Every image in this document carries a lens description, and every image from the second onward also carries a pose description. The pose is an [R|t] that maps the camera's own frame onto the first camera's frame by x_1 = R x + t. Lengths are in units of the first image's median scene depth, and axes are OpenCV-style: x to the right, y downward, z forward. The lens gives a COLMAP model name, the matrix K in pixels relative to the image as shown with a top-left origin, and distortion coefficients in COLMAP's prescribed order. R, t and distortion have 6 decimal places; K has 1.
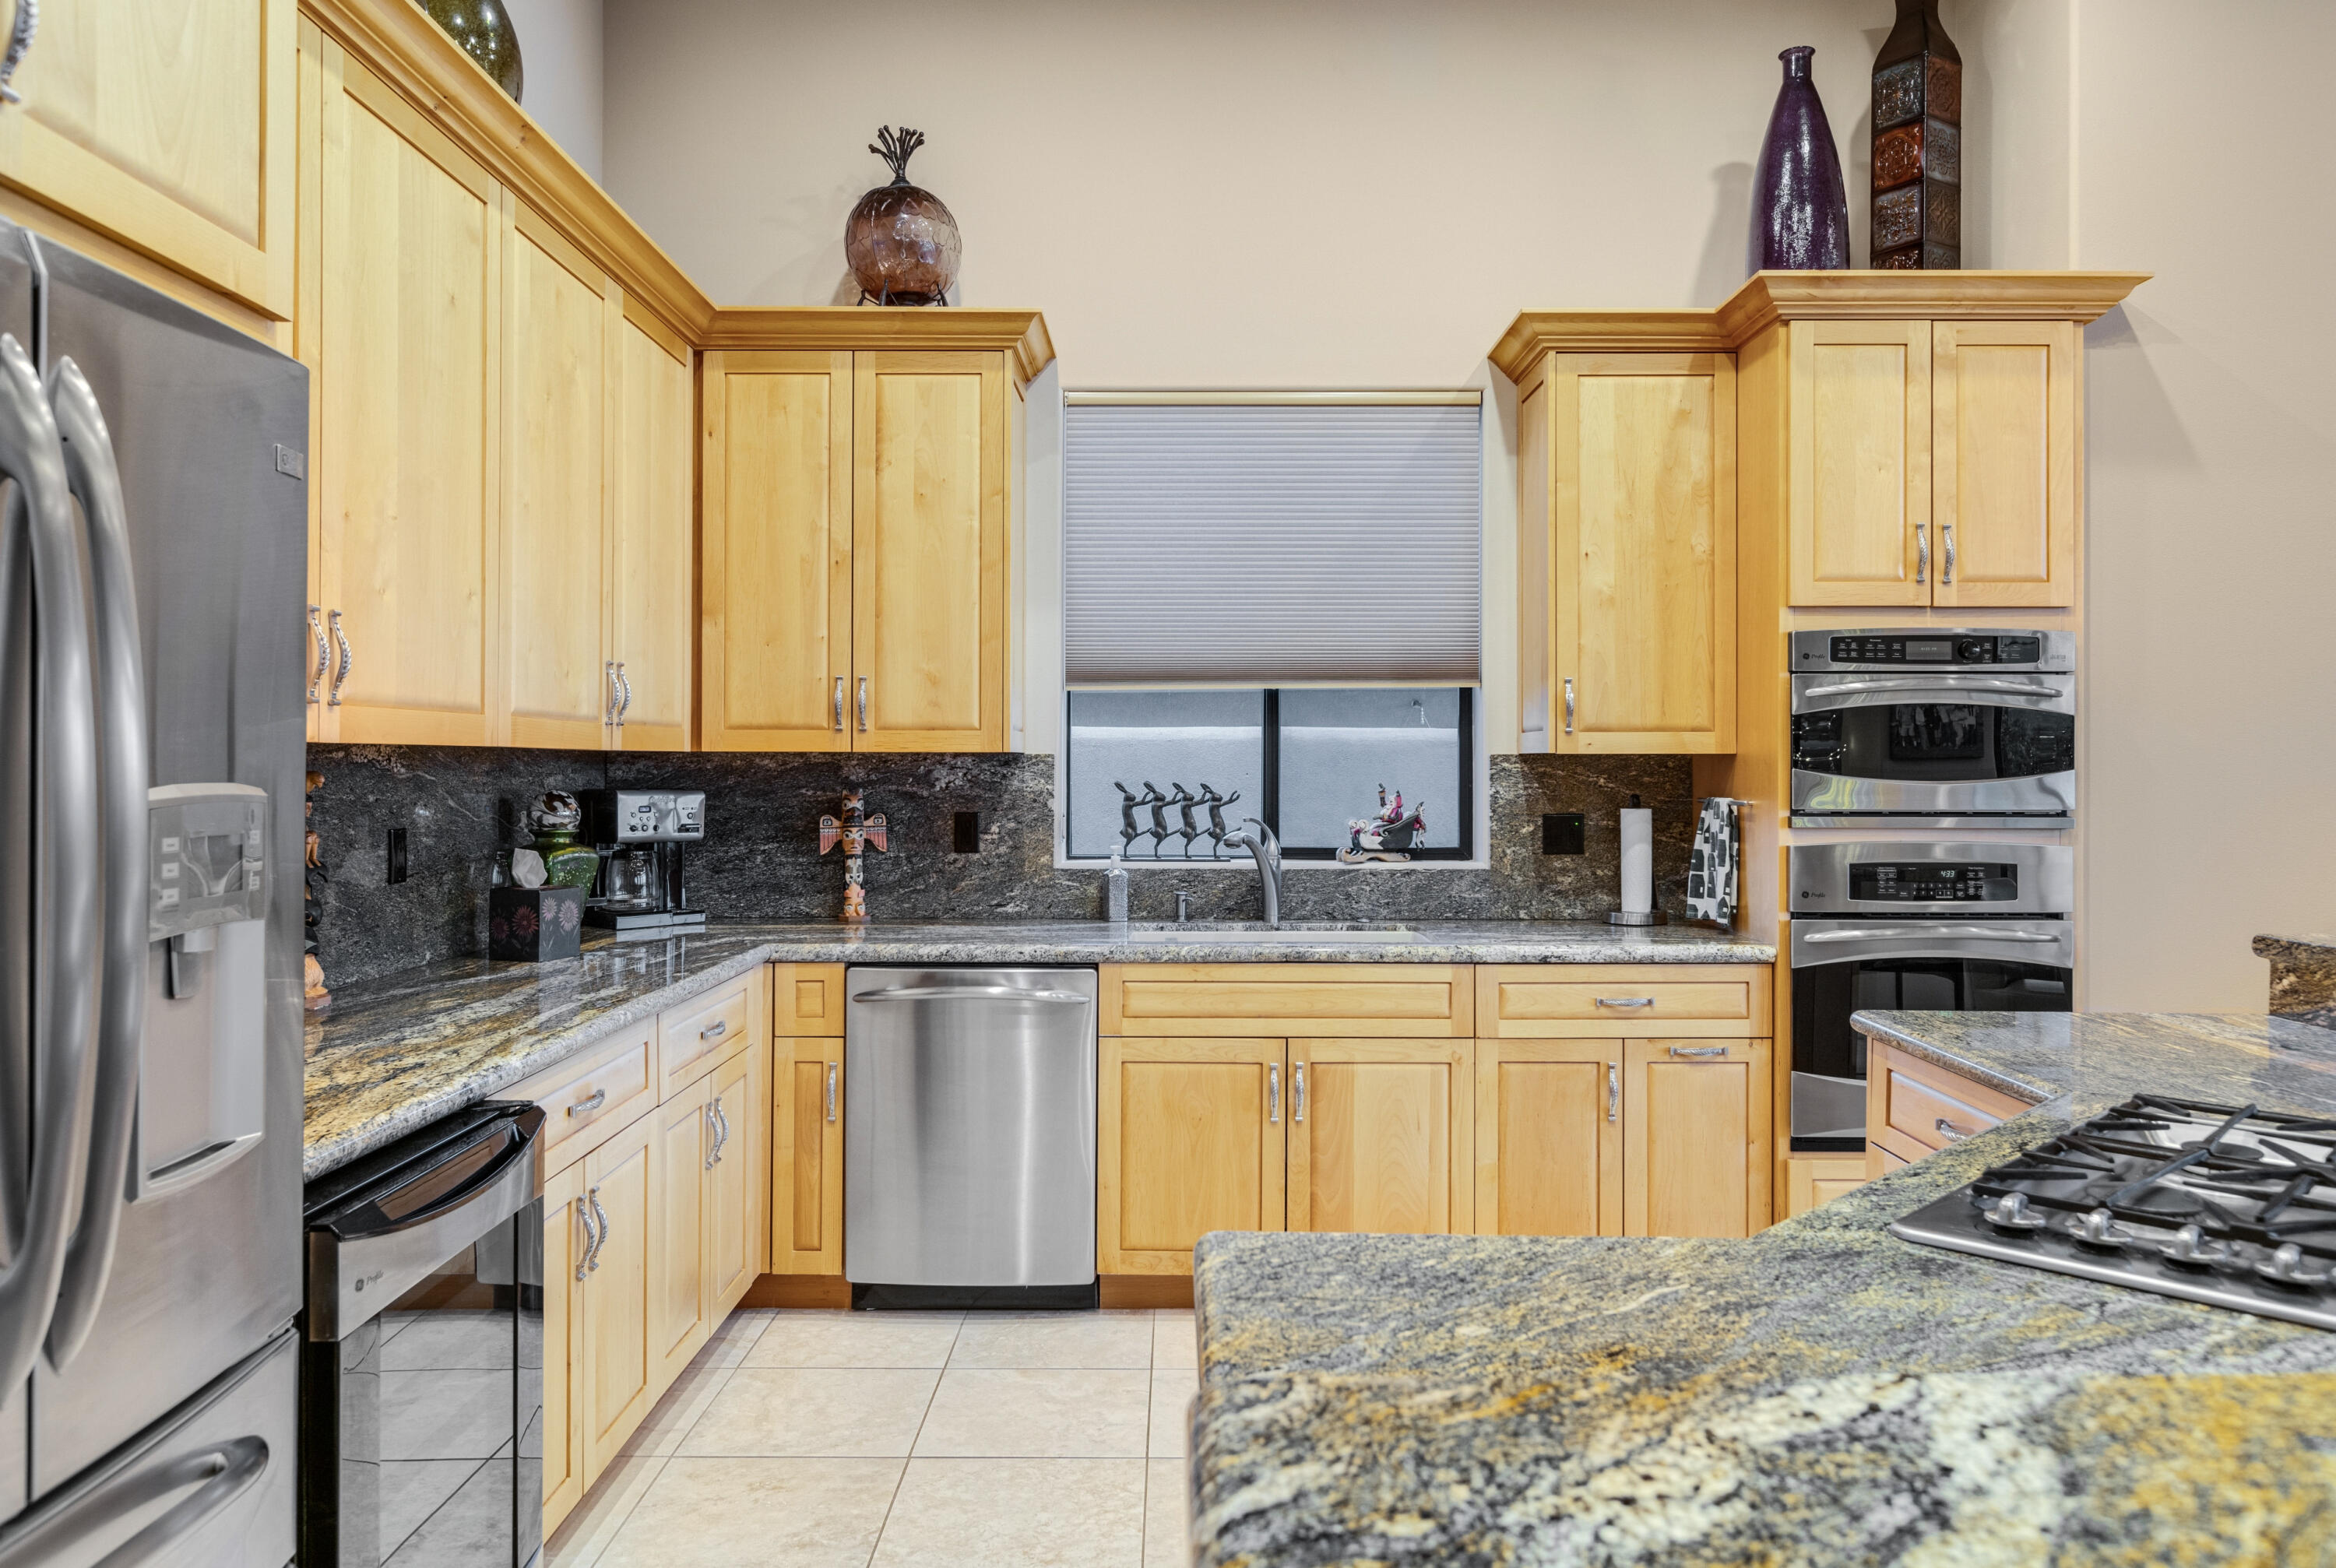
lens RADIAL K [[1600.8, 0, 1179.7], [0, 1600.8, 753.3], [0, 0, 1]] dist [0.001484, -0.000018]
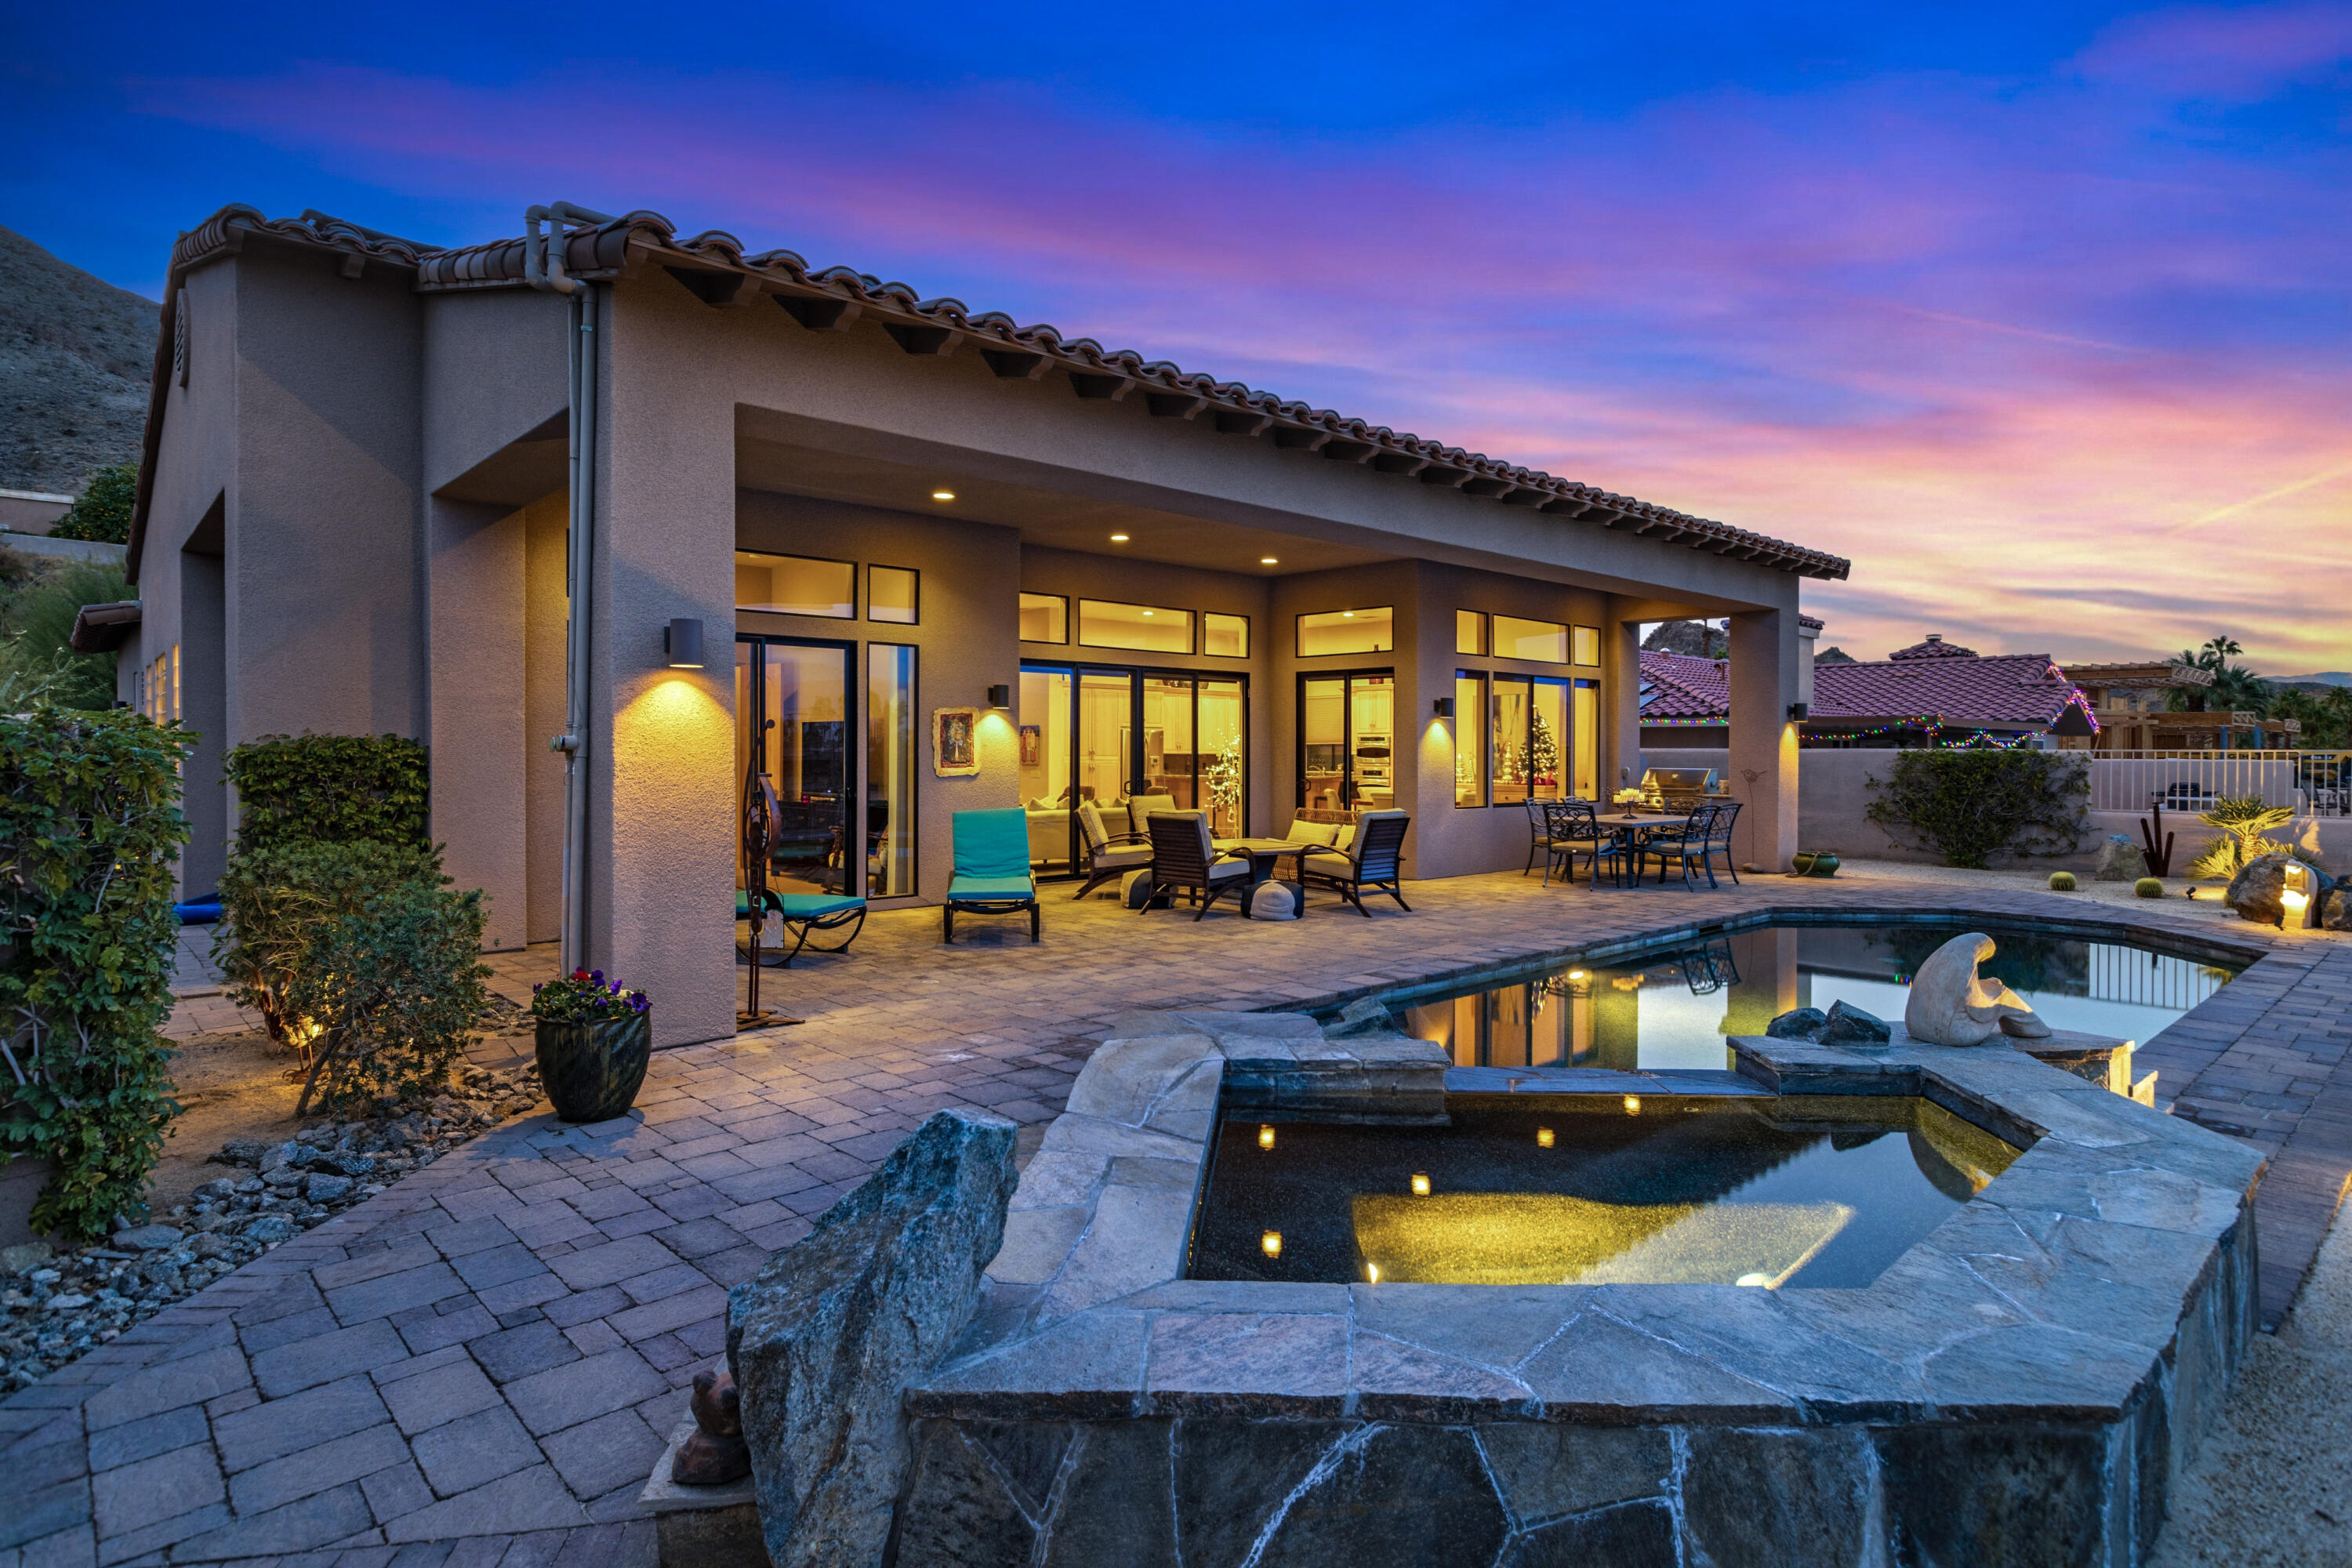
lens RADIAL K [[1245.7, 0, 1174.1], [0, 1245.7, 748.0], [0, 0, 1]] dist [0.002046, -0.000803]
pose [[0.672094, -0.001638, -0.740464, 3.564949], [0.001815, 0.999998, -0.000564, -0.023109], [0.740463, -0.000965, 0.672096, -2.976082]]
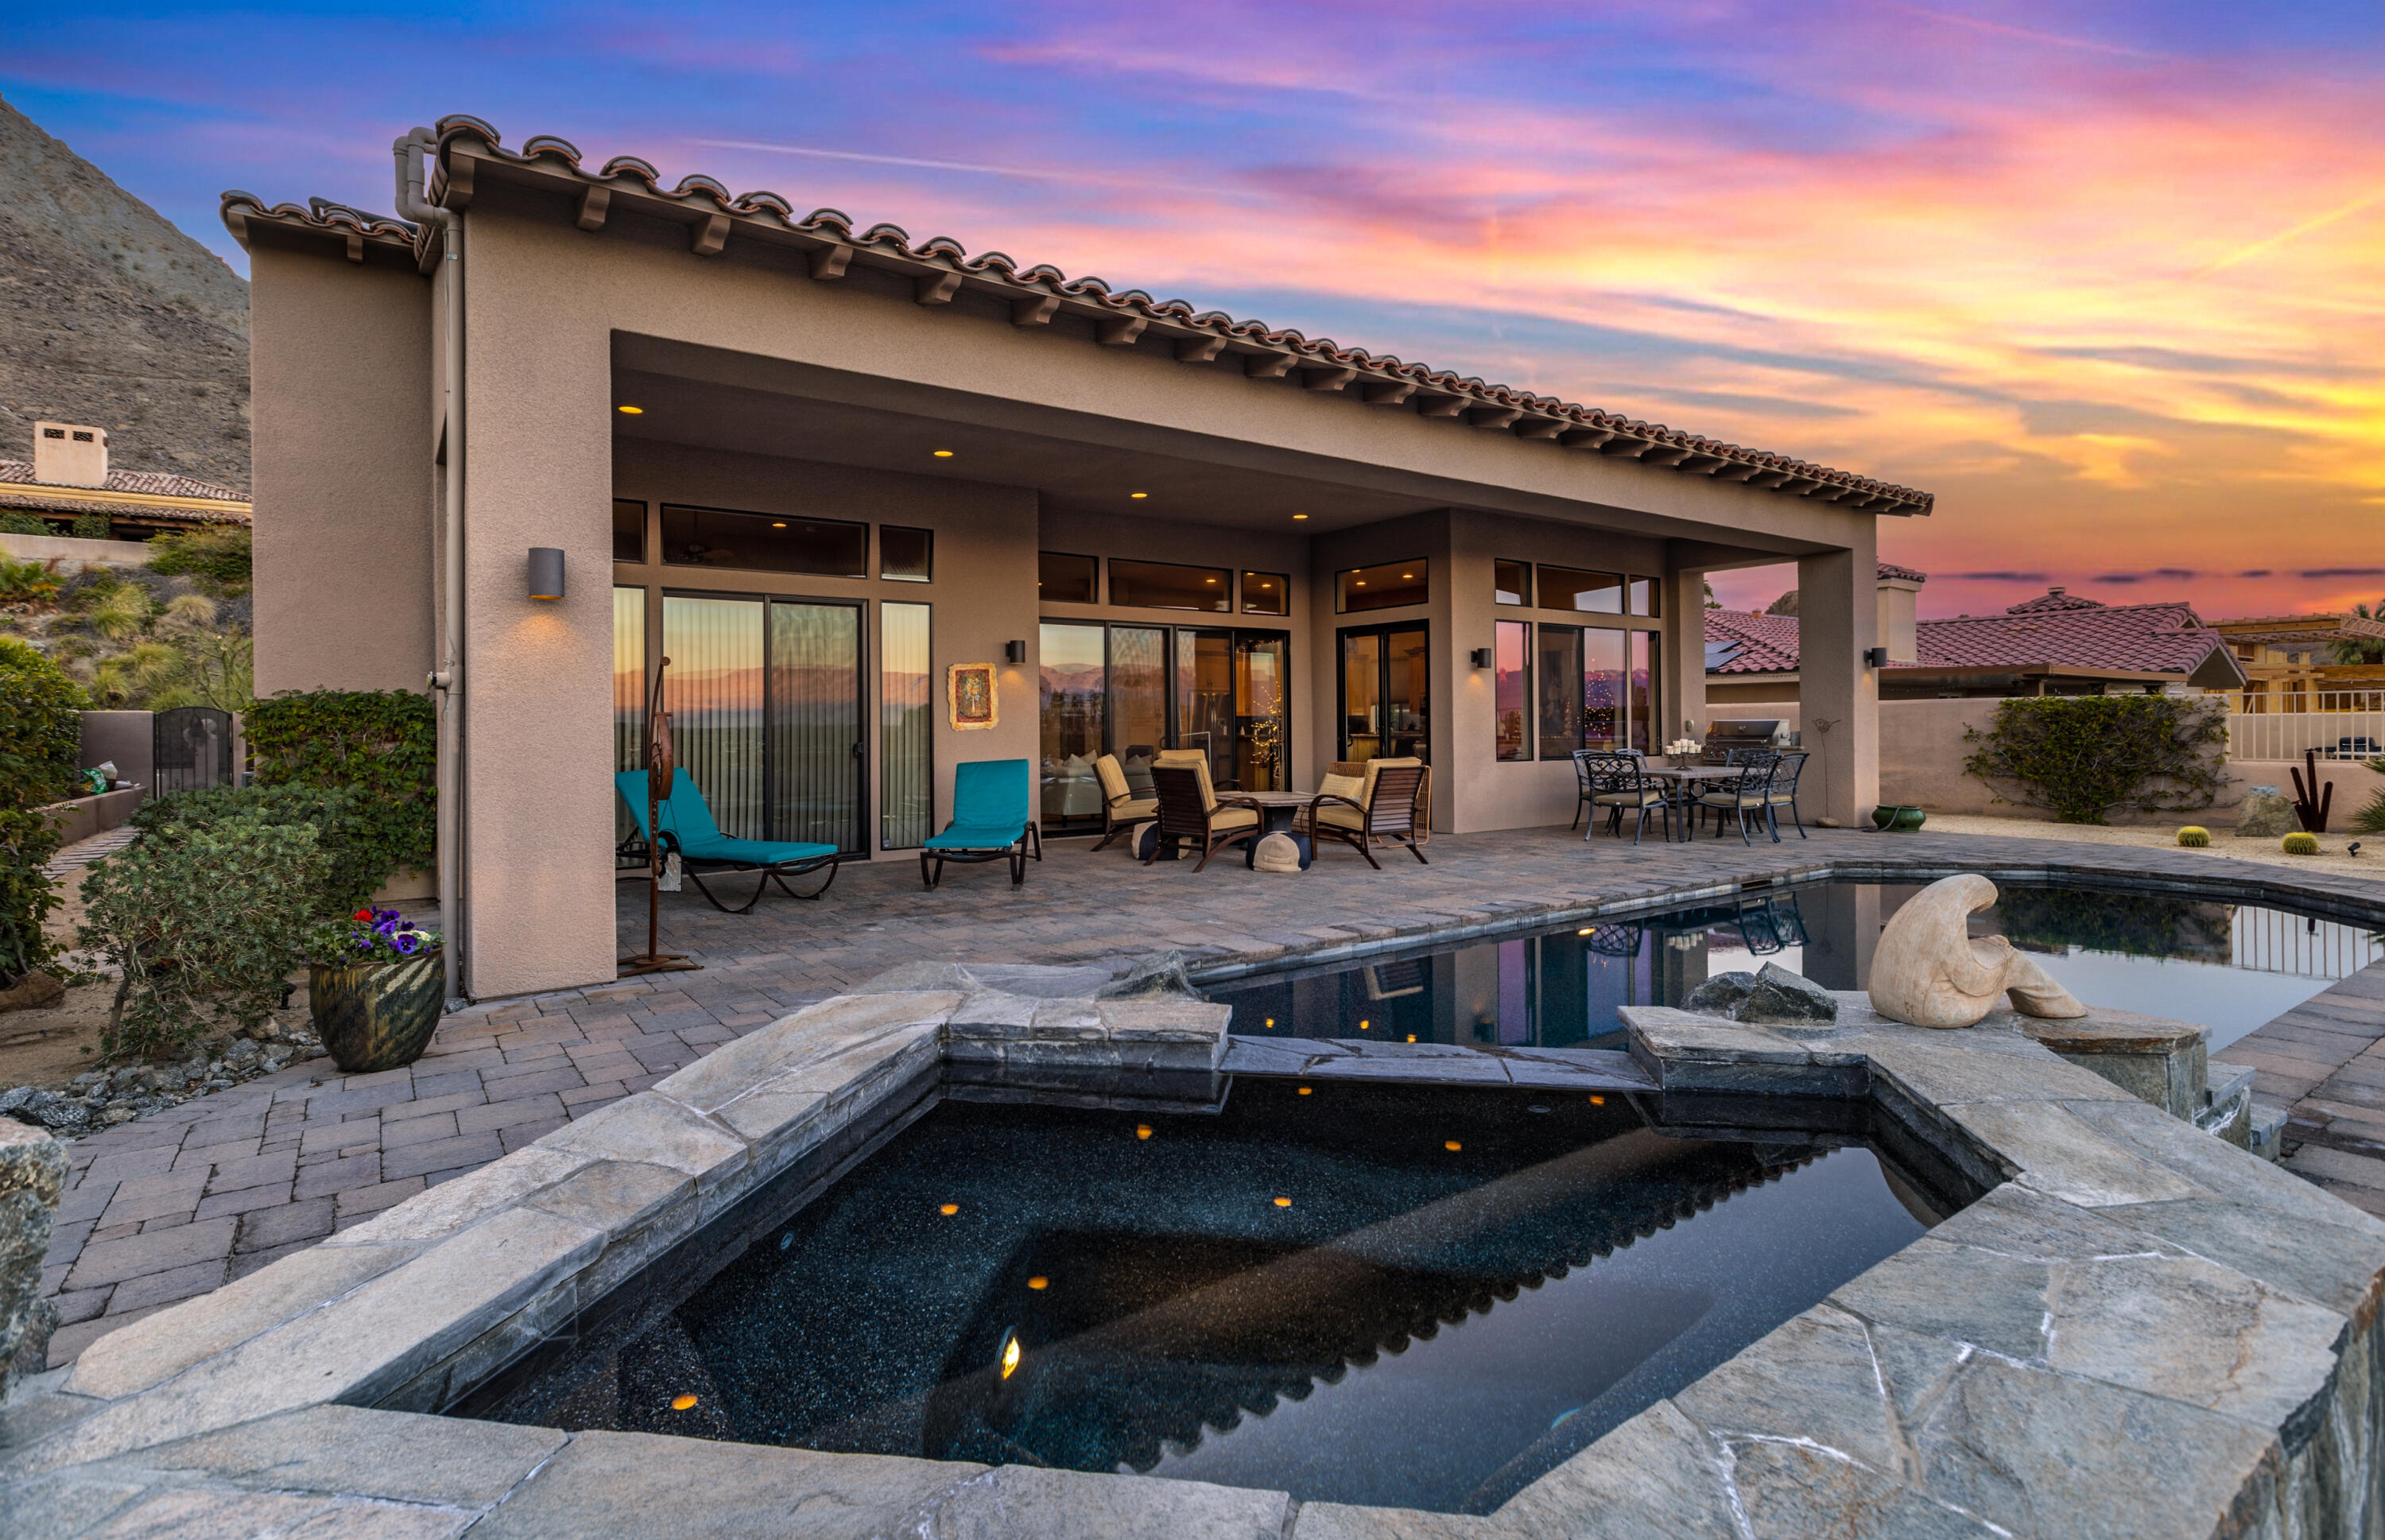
lens RADIAL K [[1125.5, 0, 1148.3], [0, 1125.5, 716.4], [0, 0, 1]] dist [0.001866, 0.000644]
pose [[0.561498, -0.015938, -0.827324, 3.534972], [0.015168, 0.999845, -0.008967, 0.035050], [0.827339, -0.007513, 0.561653, -2.575572]]
